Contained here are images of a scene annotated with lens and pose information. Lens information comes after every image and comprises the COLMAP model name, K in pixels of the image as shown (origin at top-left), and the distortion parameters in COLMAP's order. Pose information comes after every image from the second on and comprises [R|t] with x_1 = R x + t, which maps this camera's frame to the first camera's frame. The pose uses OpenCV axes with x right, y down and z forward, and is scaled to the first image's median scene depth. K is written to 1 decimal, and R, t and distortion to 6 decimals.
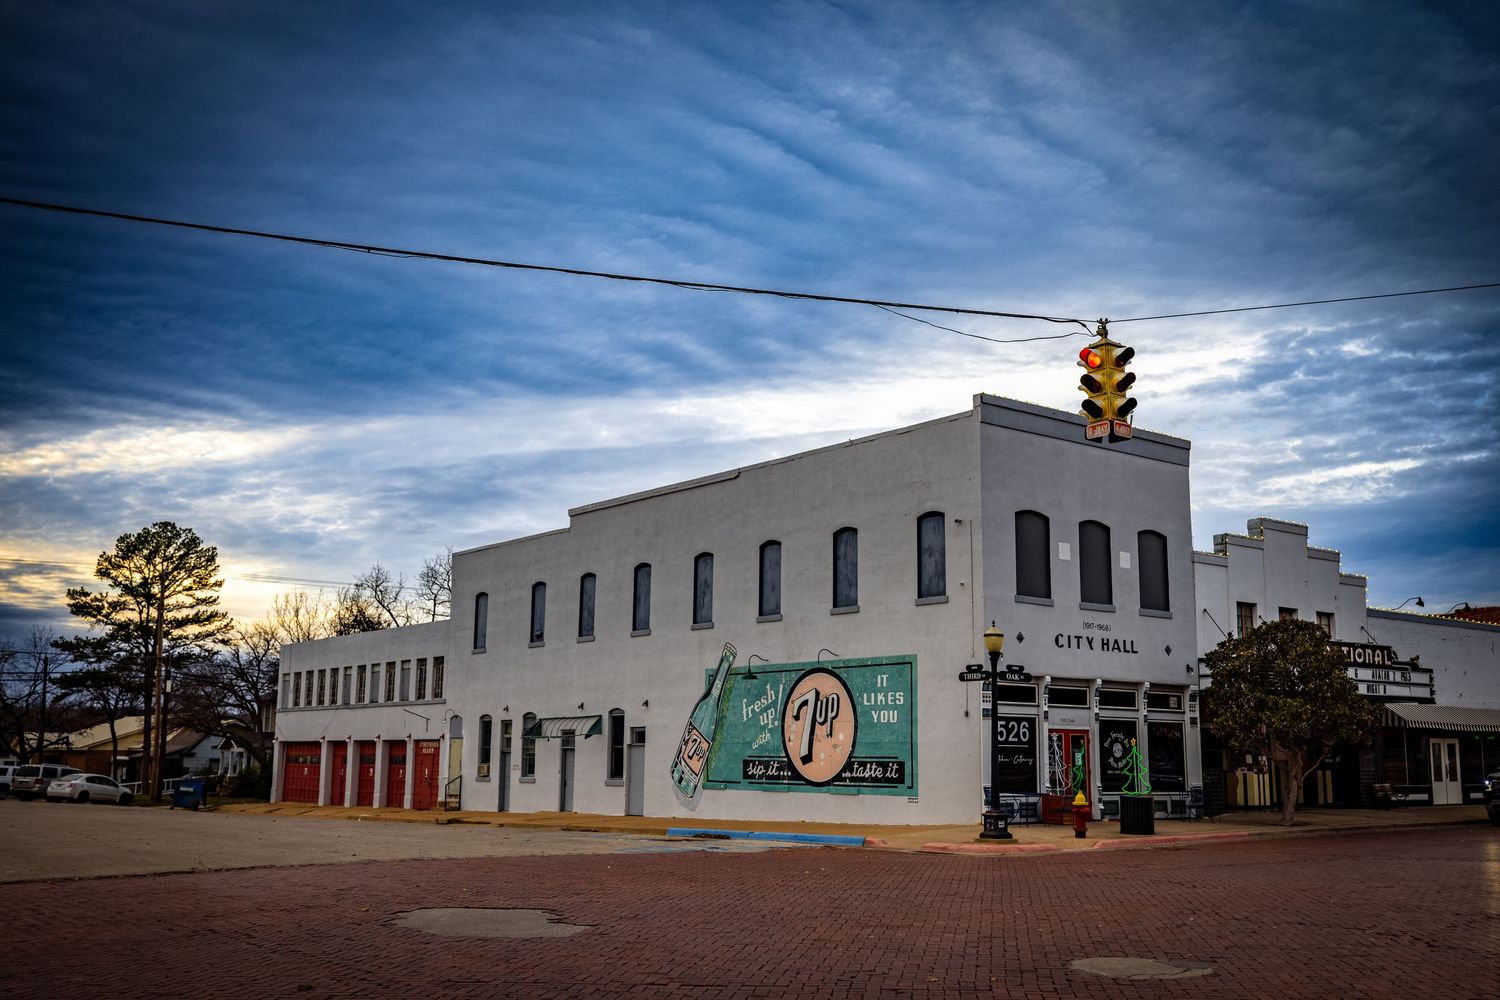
lens RADIAL K [[1464.3, 0, 759.5], [0, 1464.3, 507.4], [0, 0, 1]] dist [0.008118, 0.000000]
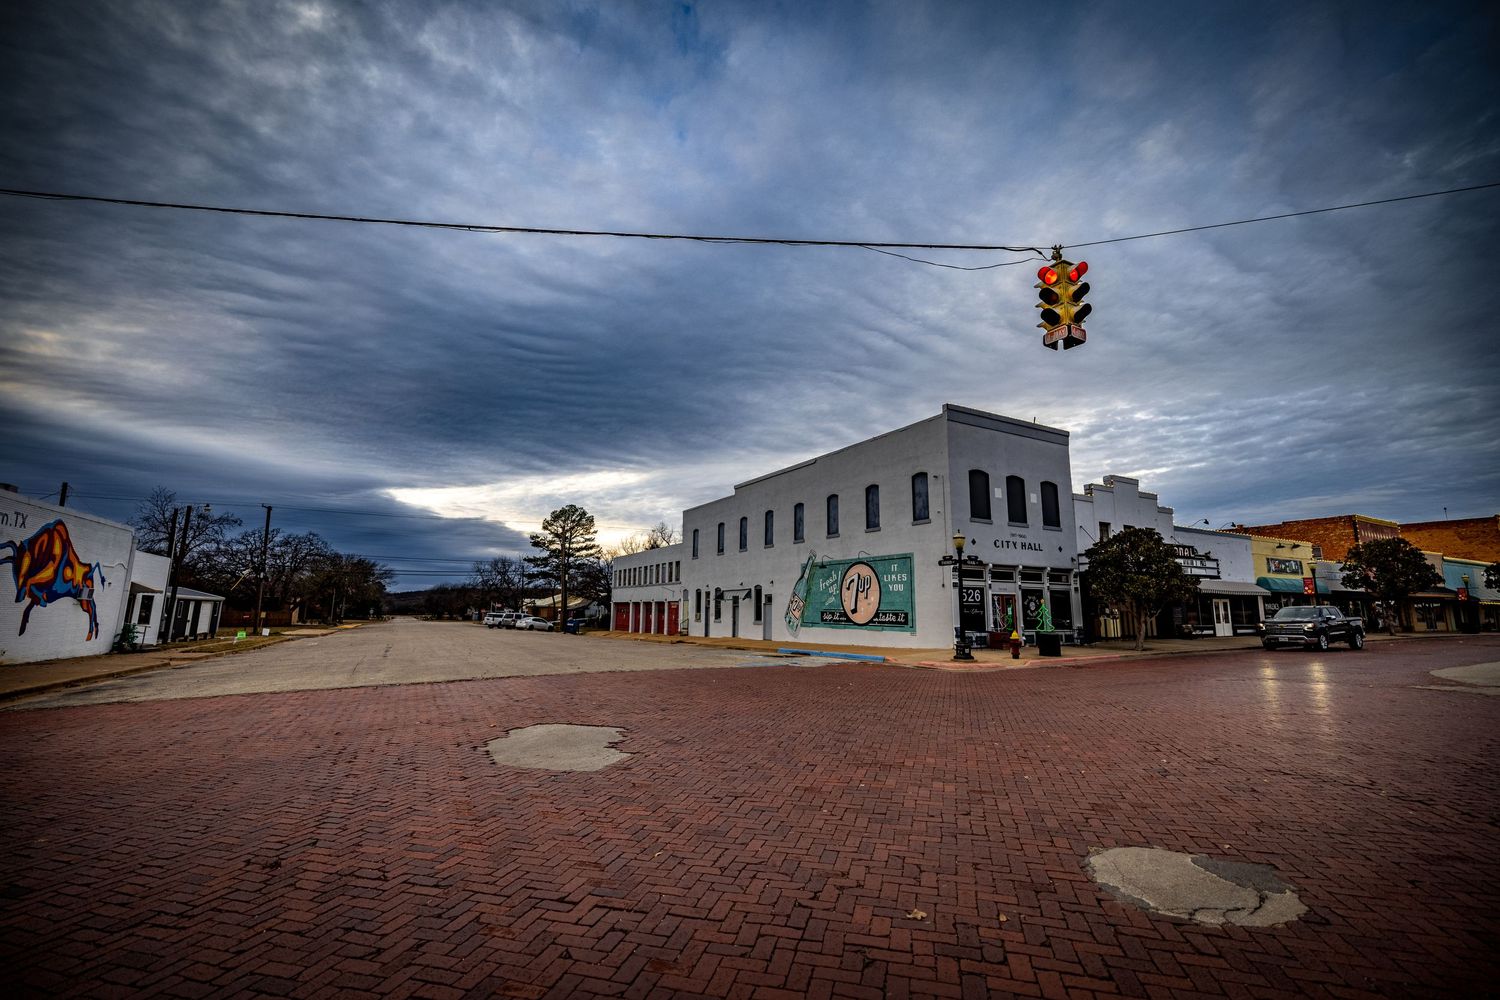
lens RADIAL K [[631.5, 0, 754.3], [0, 631.5, 499.4], [0, 0, 1]] dist [0.002494, 0.000100]
pose [[0.989370, -0.025700, -0.143131, 0.024879], [0.025237, 0.999669, -0.005050, 0.031541], [0.143213, 0.001384, 0.989691, 0.192144]]
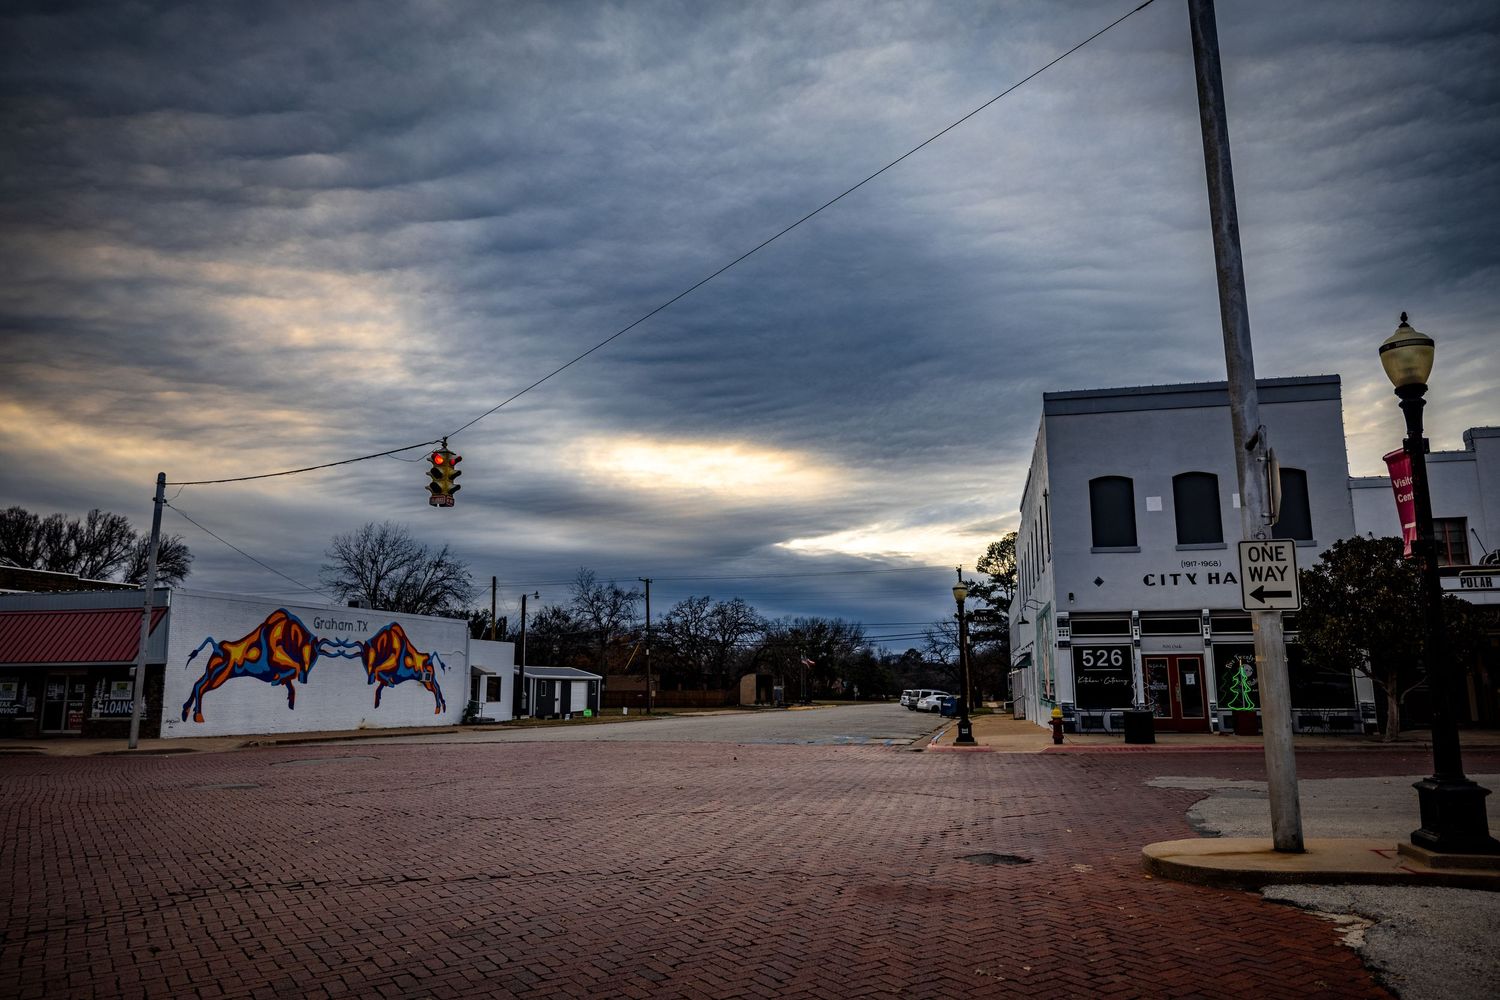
lens RADIAL K [[1032.9, 0, 748.9], [0, 1032.9, 499.6], [0, 0, 1]] dist [0.003556, 0.000835]
pose [[0.631559, -0.148438, -0.760986, 0.593386], [0.142482, 0.987006, -0.074277, 0.038897], [0.762123, -0.061517, 0.644503, 0.197568]]
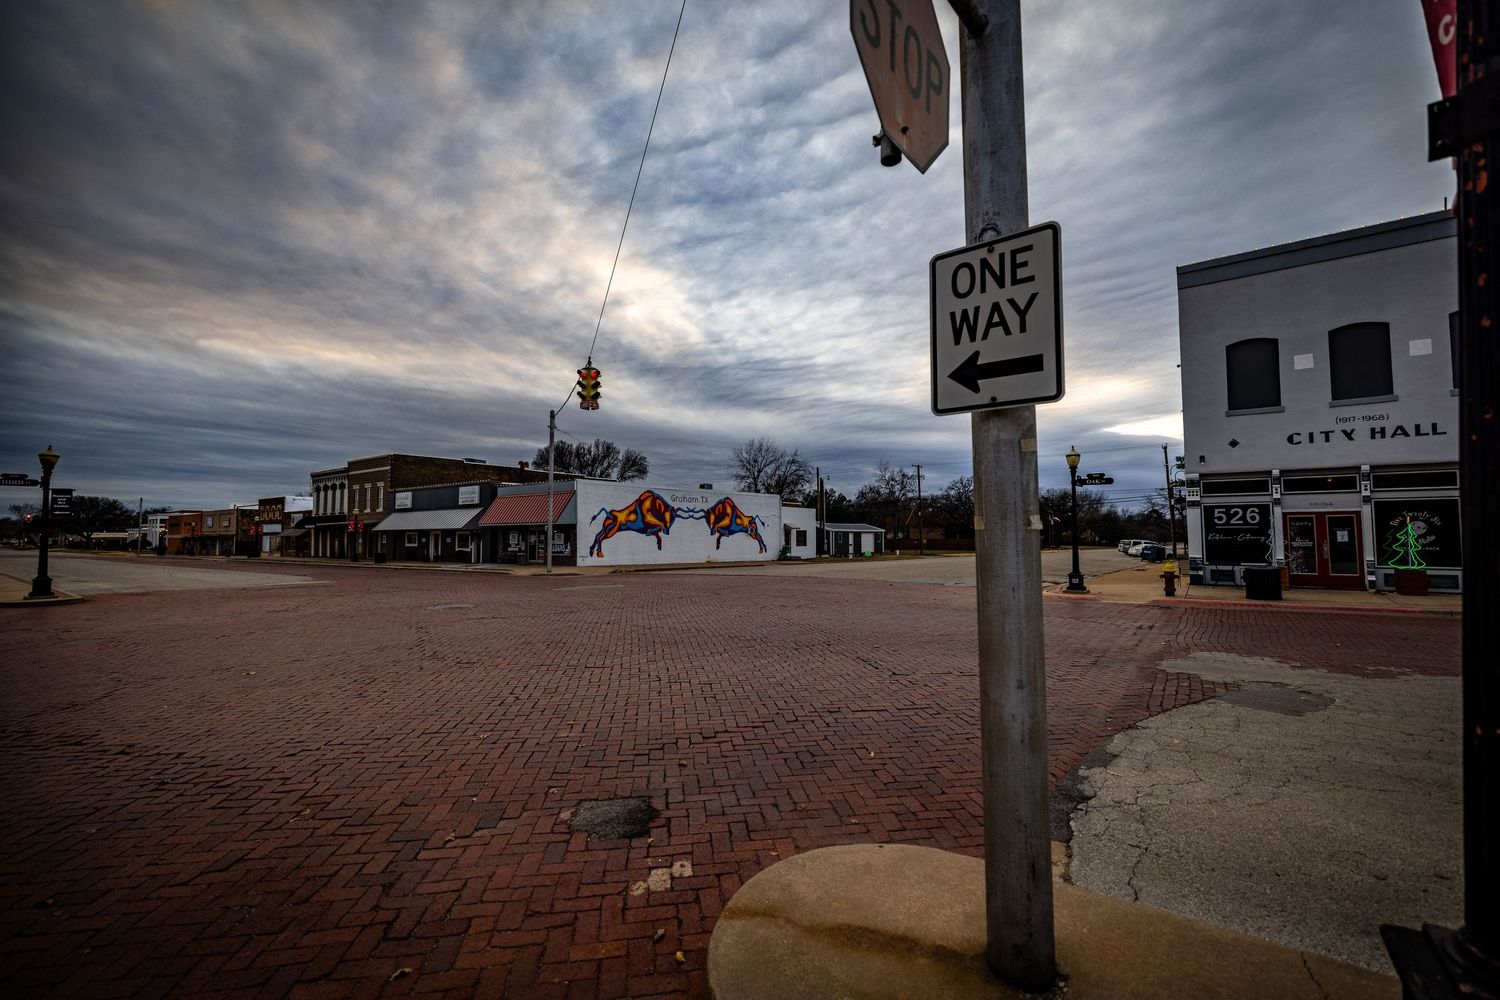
lens RADIAL K [[631.5, 0, 750.4], [0, 631.5, 499.7], [0, 0, 1]] dist [0.002494, 0.000100]
pose [[0.255818, -0.062221, -0.964720, 0.537167], [0.168120, 0.985584, -0.018985, 0.068706], [0.951994, -0.157332, 0.262591, 0.397642]]
